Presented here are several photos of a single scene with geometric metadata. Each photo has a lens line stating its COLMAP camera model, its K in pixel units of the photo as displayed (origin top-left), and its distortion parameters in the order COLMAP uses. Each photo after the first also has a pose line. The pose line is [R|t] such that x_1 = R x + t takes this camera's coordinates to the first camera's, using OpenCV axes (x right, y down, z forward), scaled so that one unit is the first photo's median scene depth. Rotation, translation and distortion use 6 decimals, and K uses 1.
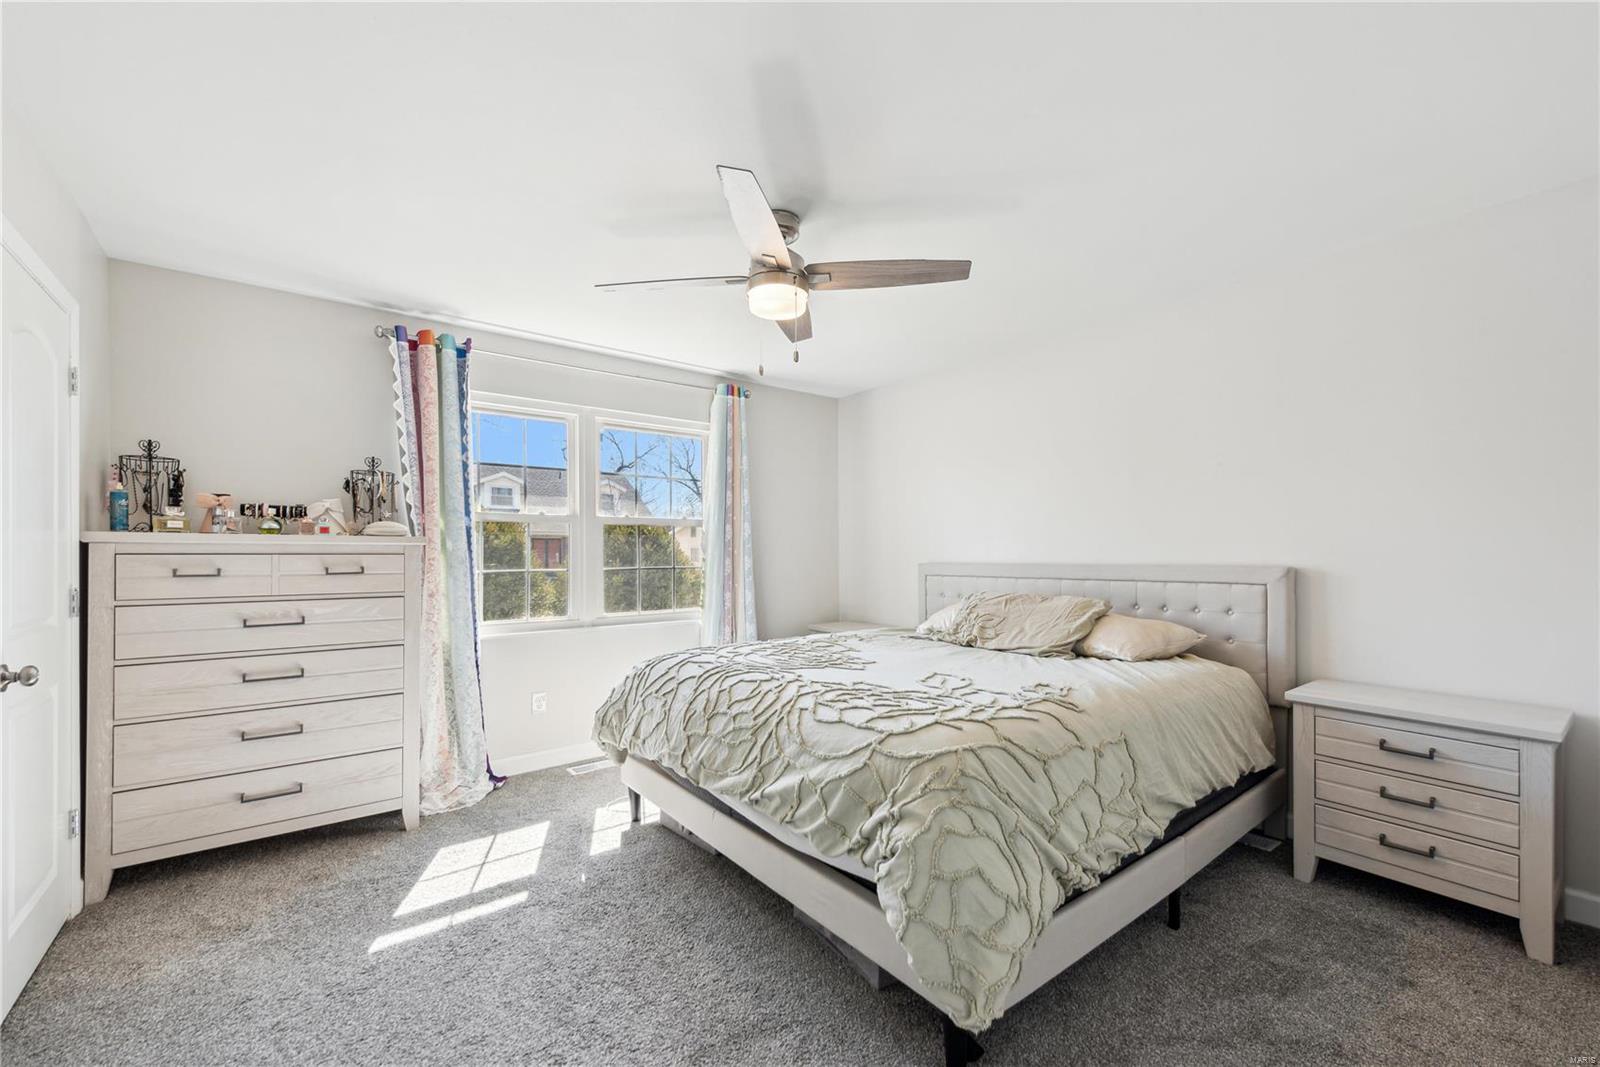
lens RADIAL K [[643.8, 0, 795.4], [0, 643.8, 561.2], [0, 0, 1]] dist [0.010168, -0.000118]
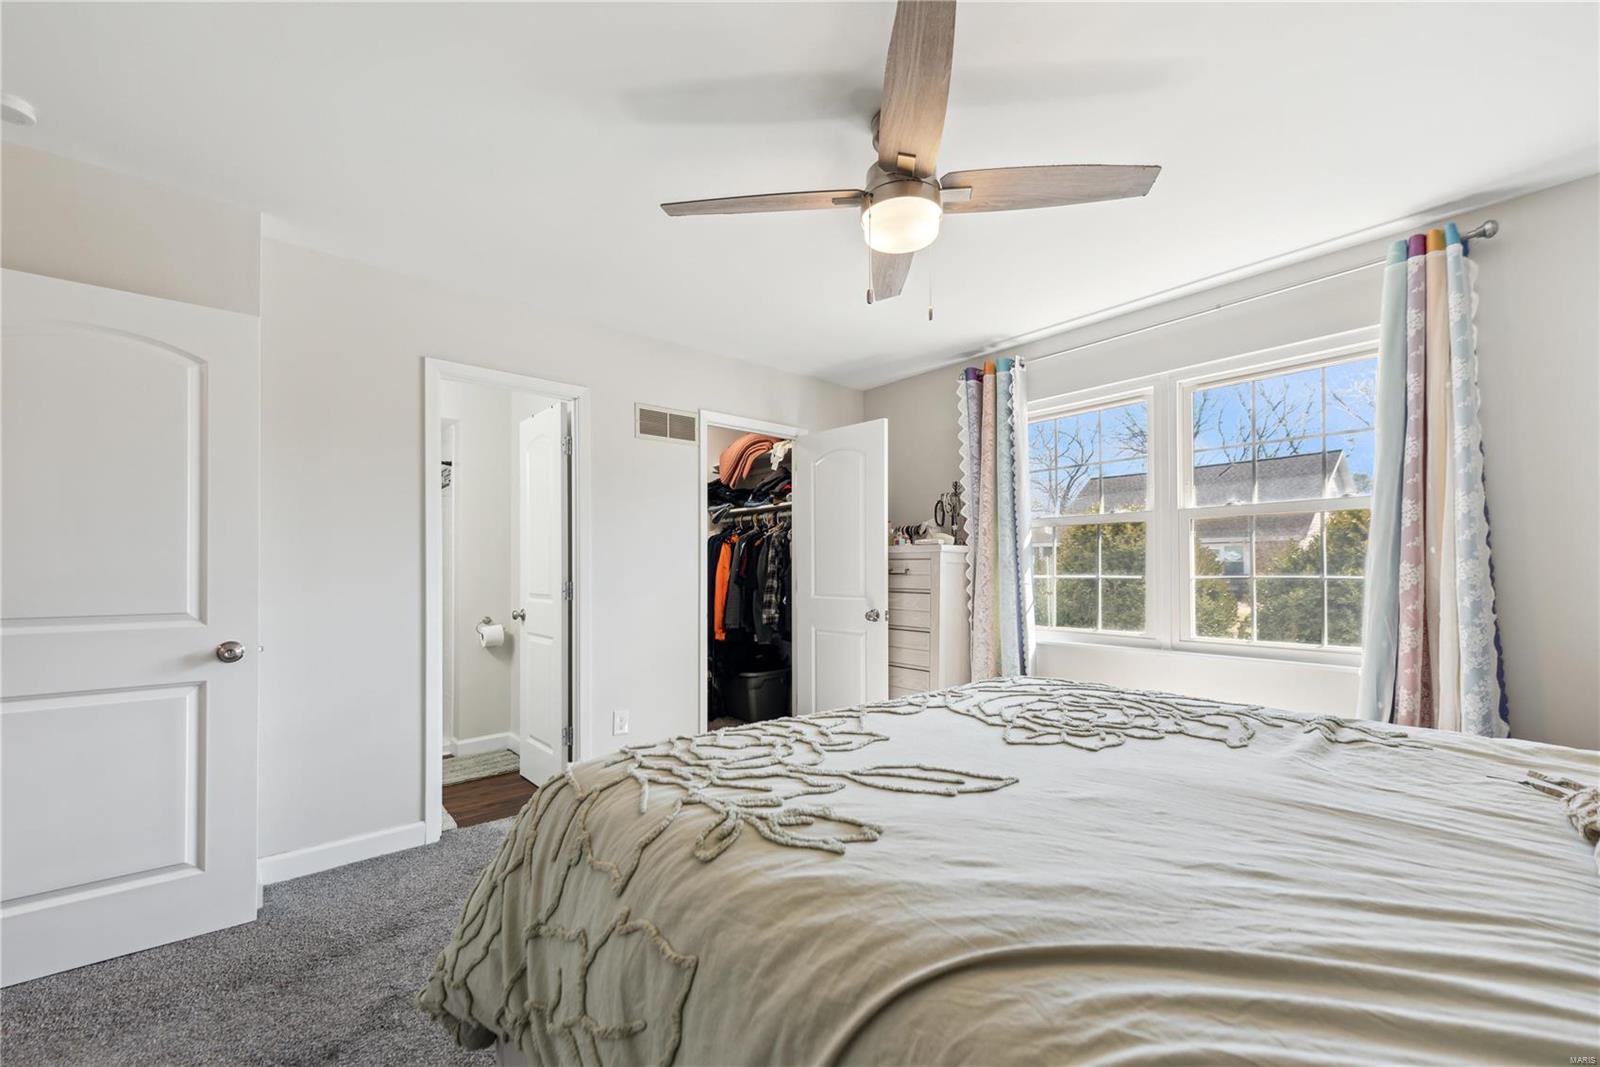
lens RADIAL K [[643.8, 0, 795.4], [0, 643.8, 561.2], [0, 0, 1]] dist [0.010168, -0.000118]
pose [[0.037015, -0.013728, -0.999220, 0.493017], [-0.013428, 0.999809, -0.014233, 0.012165], [0.999224, 0.013944, 0.036824, 0.564387]]
